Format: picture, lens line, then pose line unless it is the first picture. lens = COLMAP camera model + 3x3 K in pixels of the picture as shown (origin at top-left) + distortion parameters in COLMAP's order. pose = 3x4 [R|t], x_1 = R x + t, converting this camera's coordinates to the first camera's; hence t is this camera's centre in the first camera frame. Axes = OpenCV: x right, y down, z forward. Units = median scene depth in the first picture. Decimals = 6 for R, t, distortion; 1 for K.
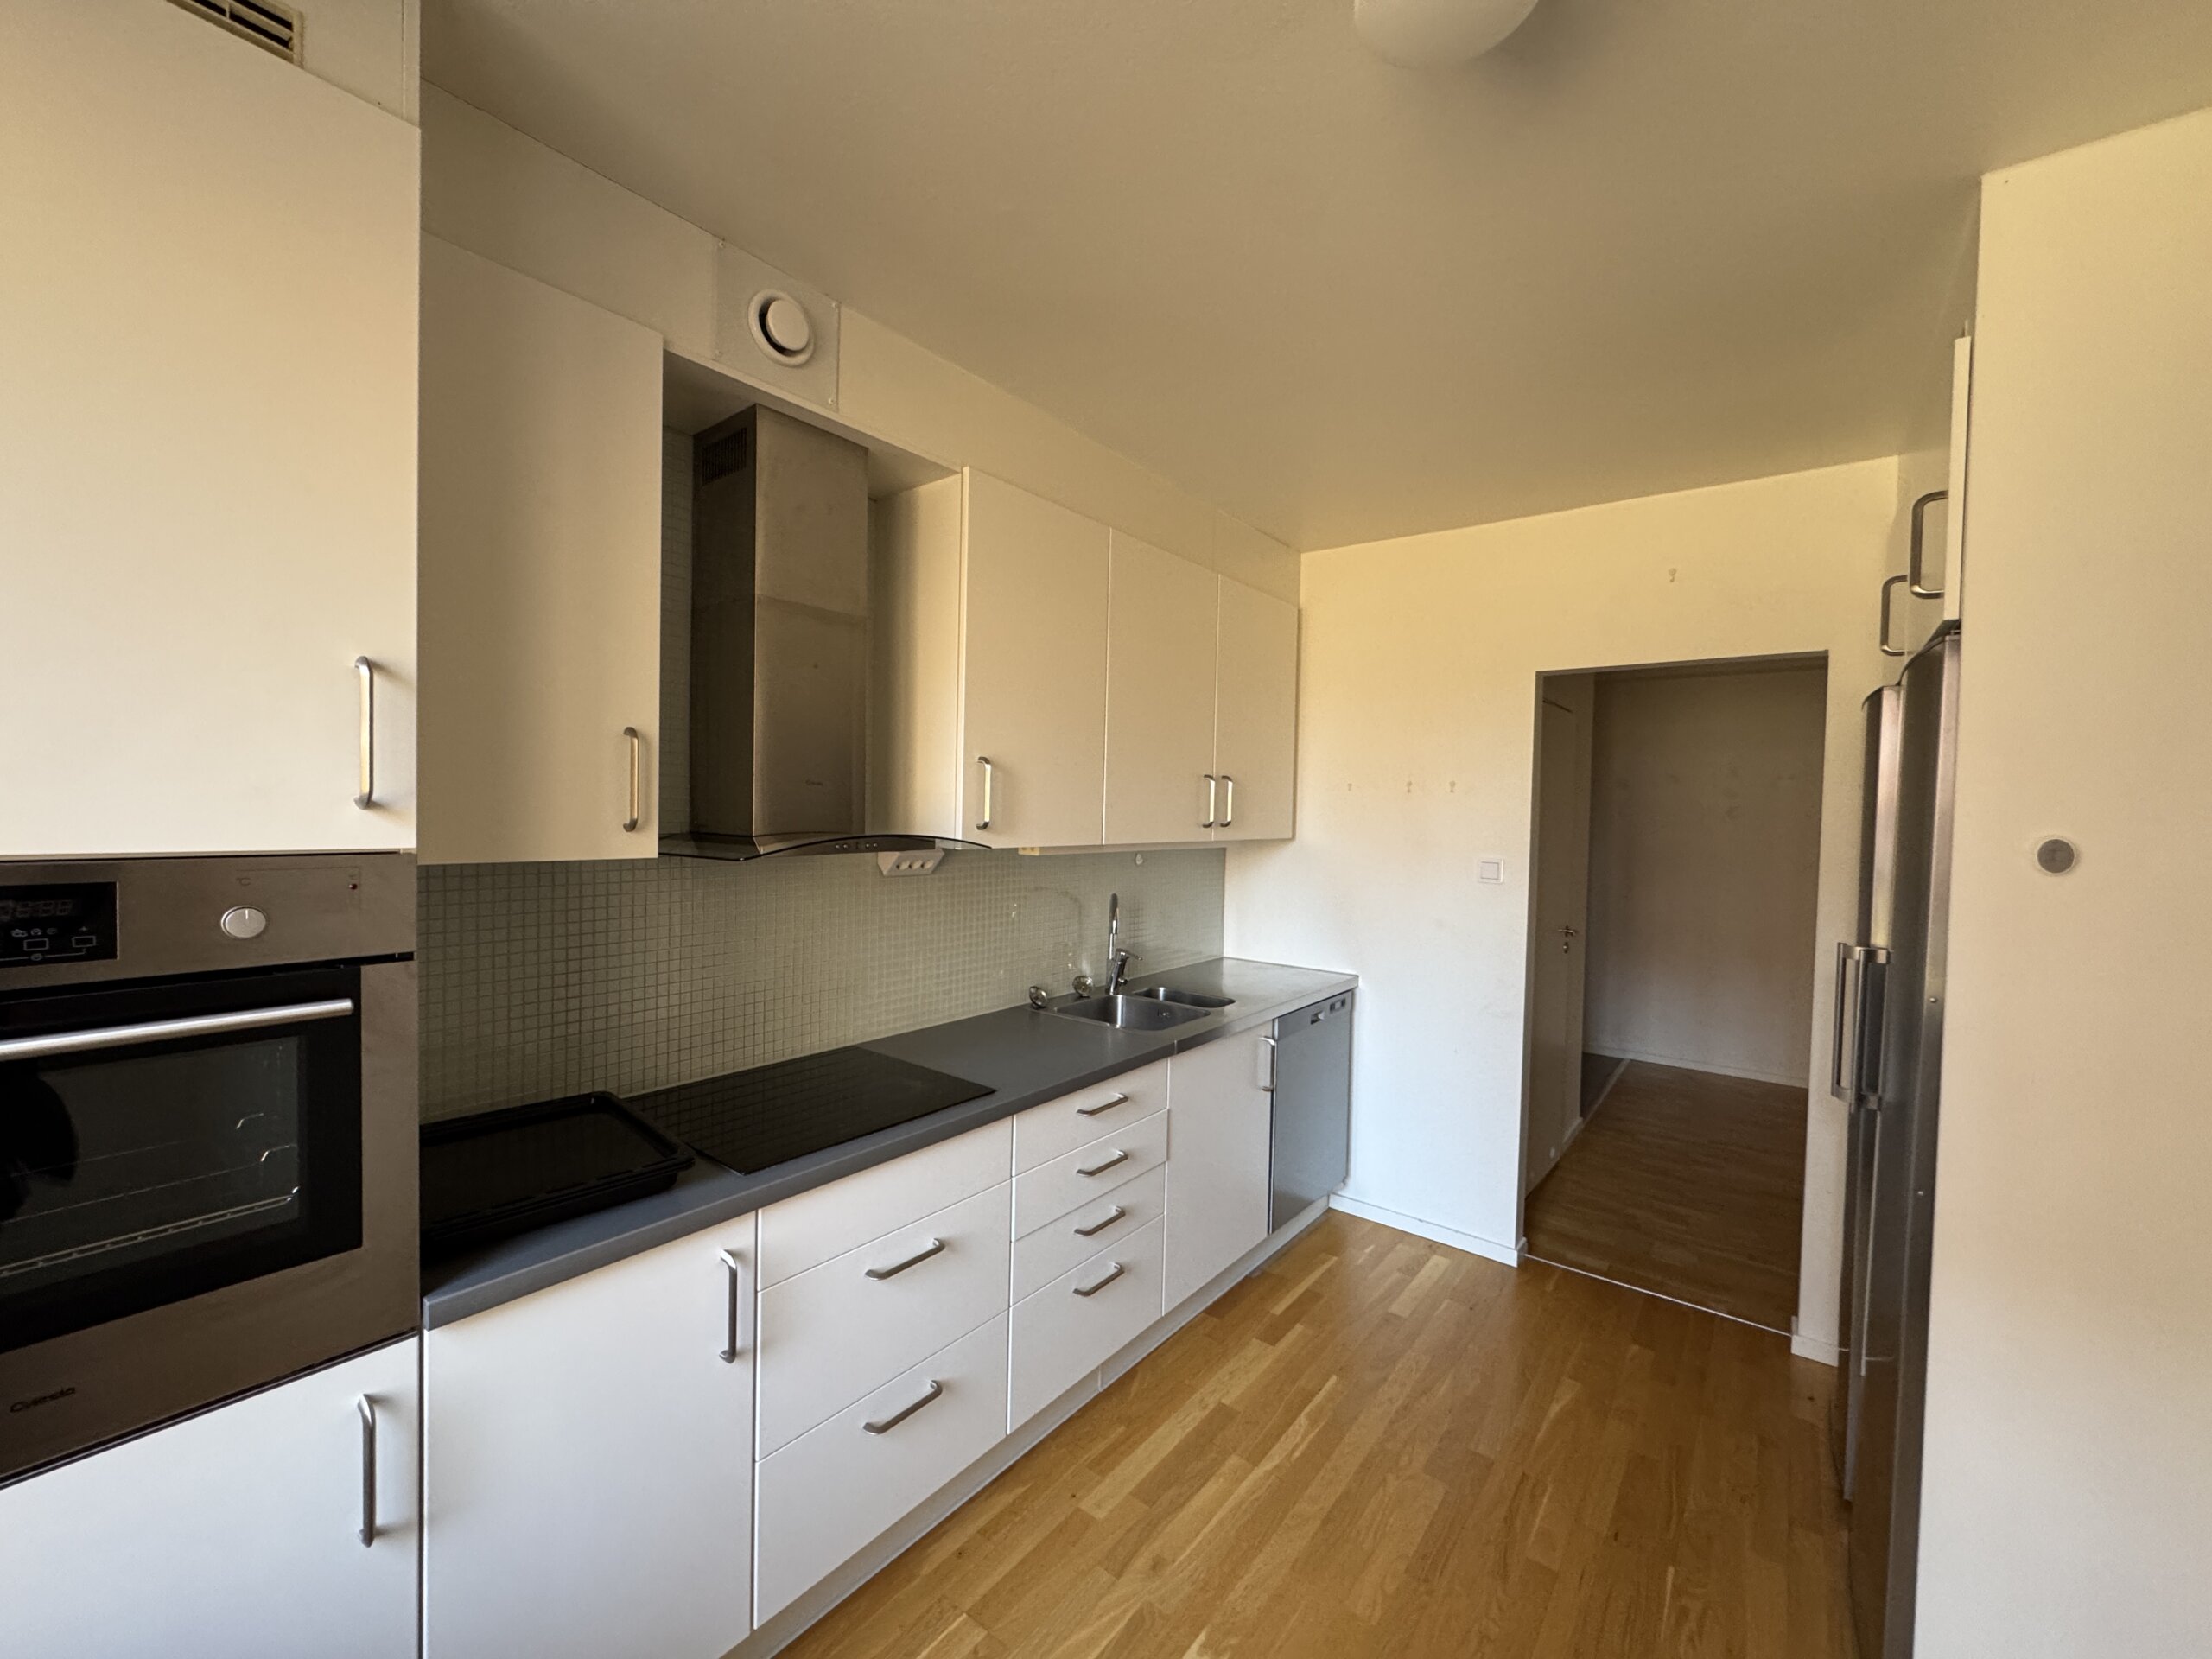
lens RADIAL K [[880.3, 0, 1103.1], [0, 880.3, 829.1], [0, 0, 1]] dist [-0.002438, 0.000457]
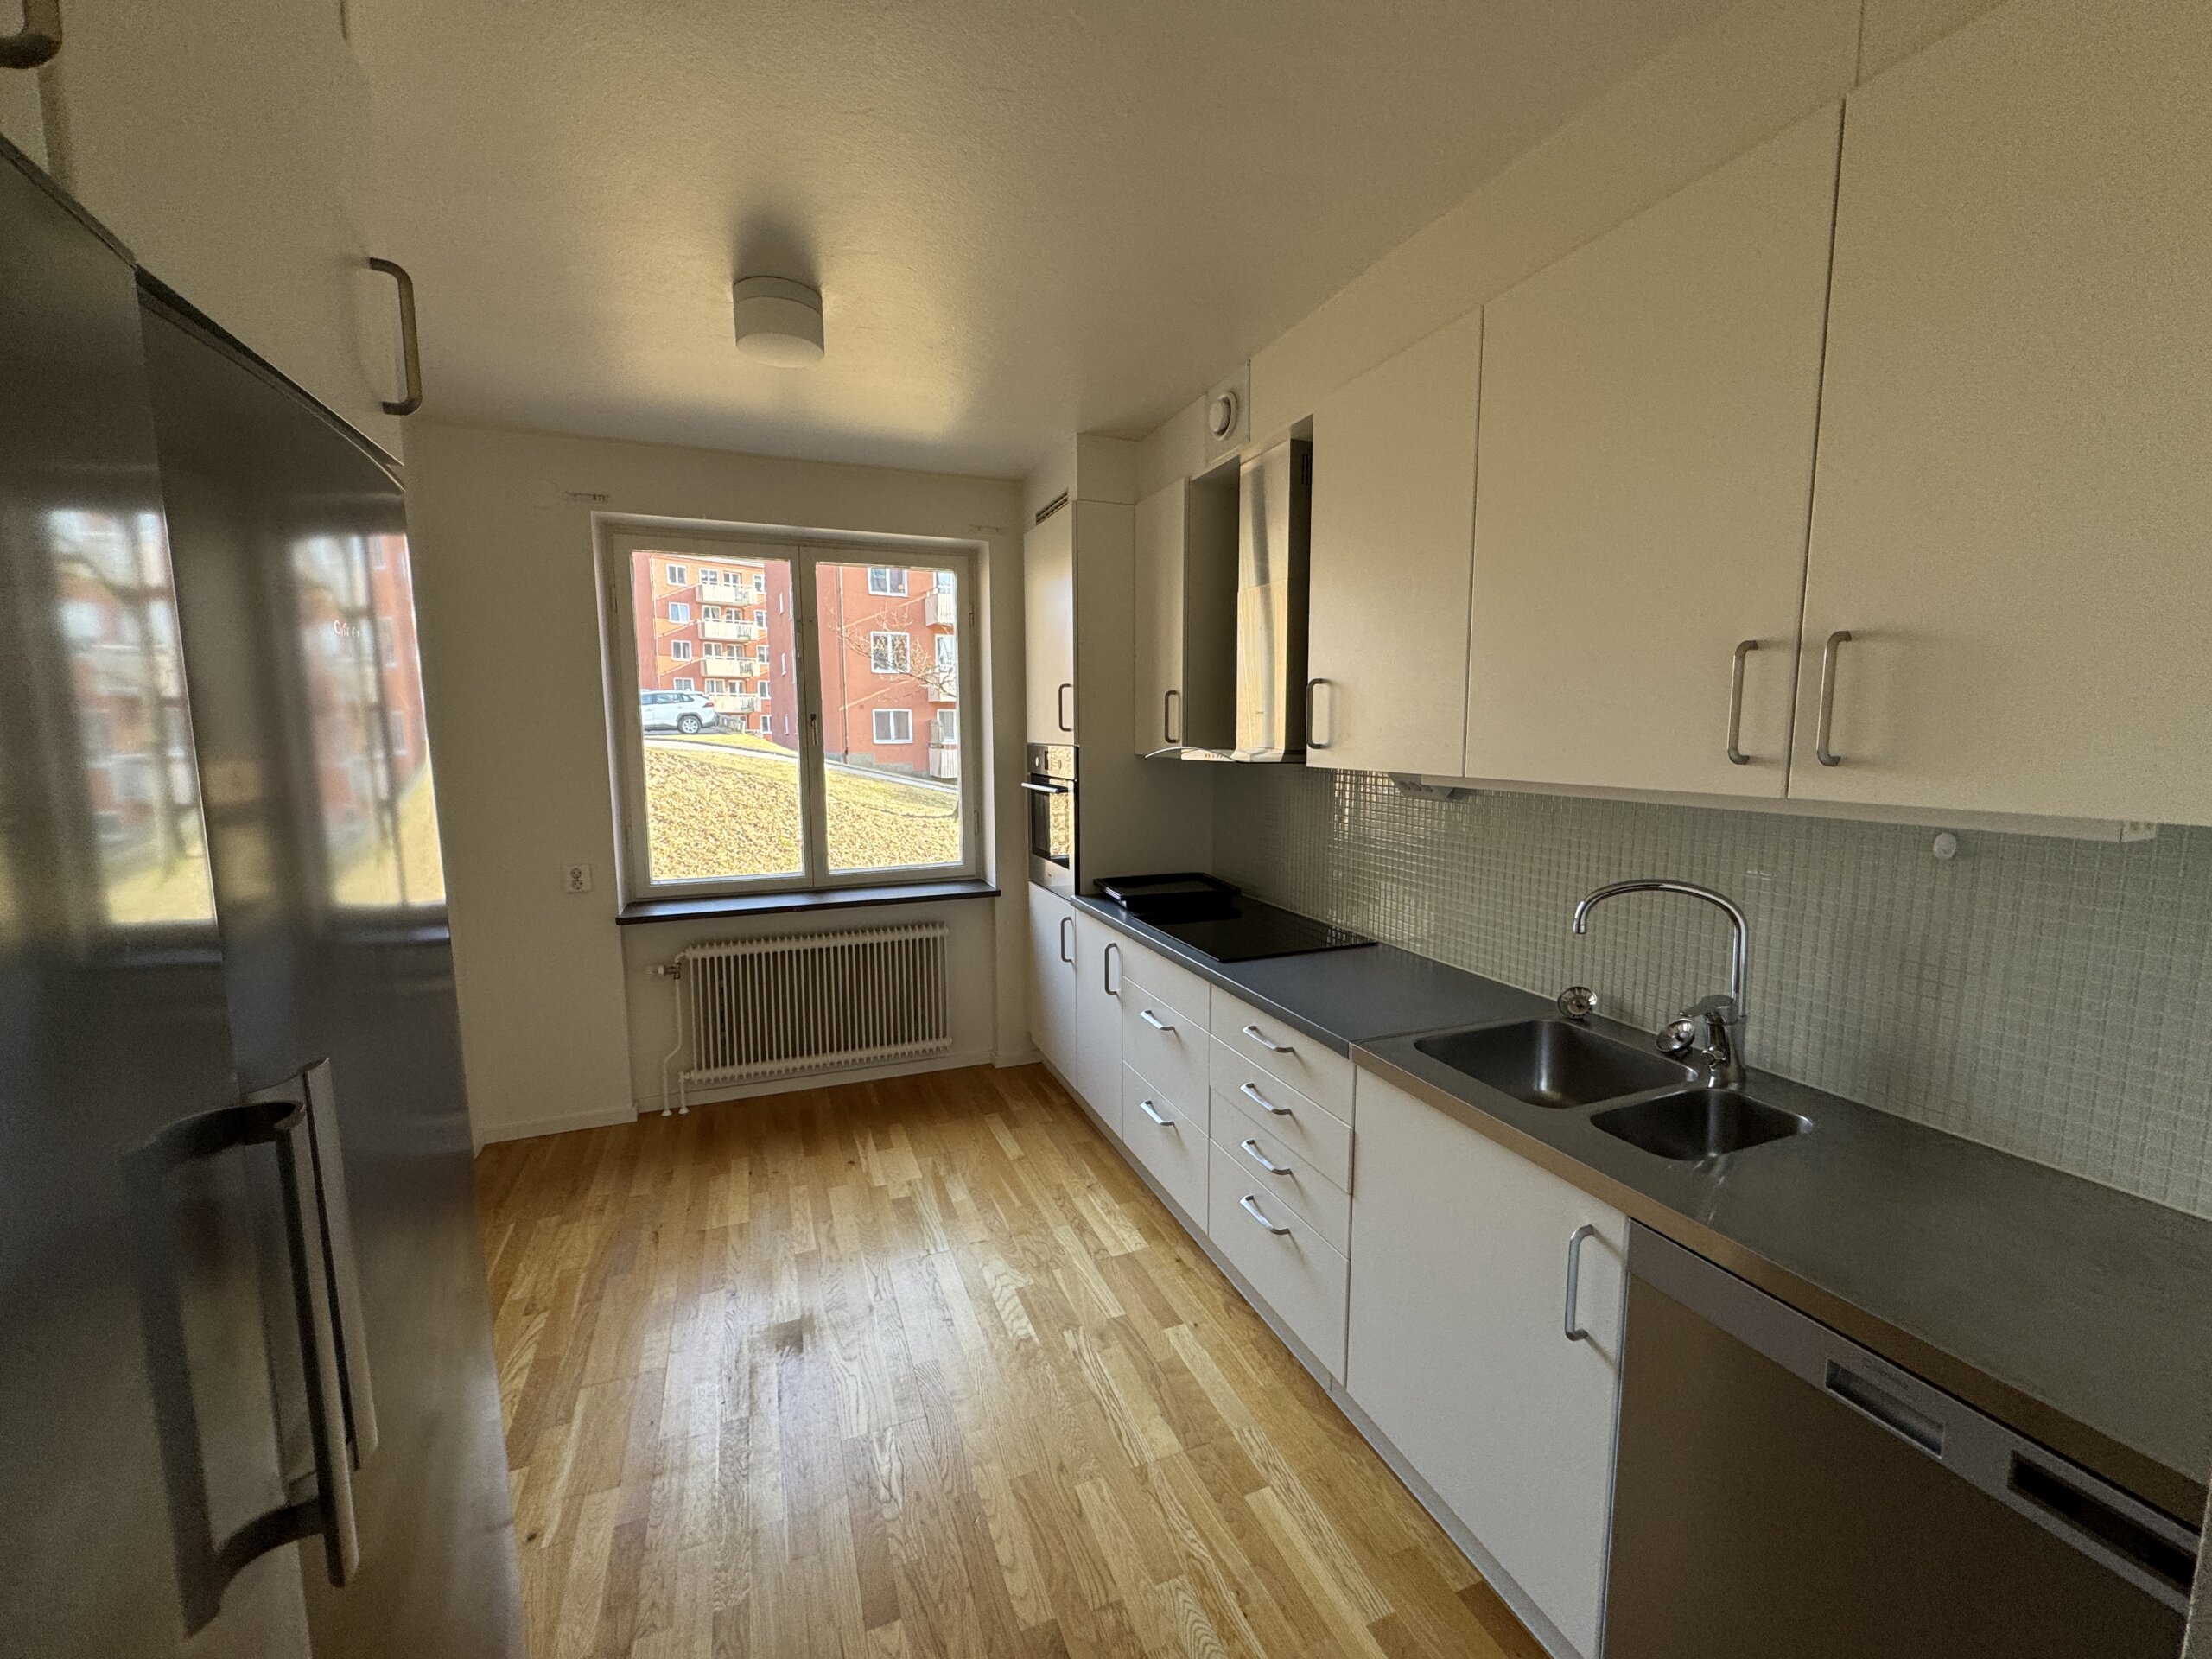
lens RADIAL K [[880.3, 0, 1103.1], [0, 880.3, 829.1], [0, 0, 1]] dist [-0.002438, 0.000457]
pose [[-0.498092, 0.080895, -0.863343, 0.851800], [-0.029628, 0.993470, 0.110181, -0.010386], [0.866618, 0.080459, -0.492442, 1.236761]]
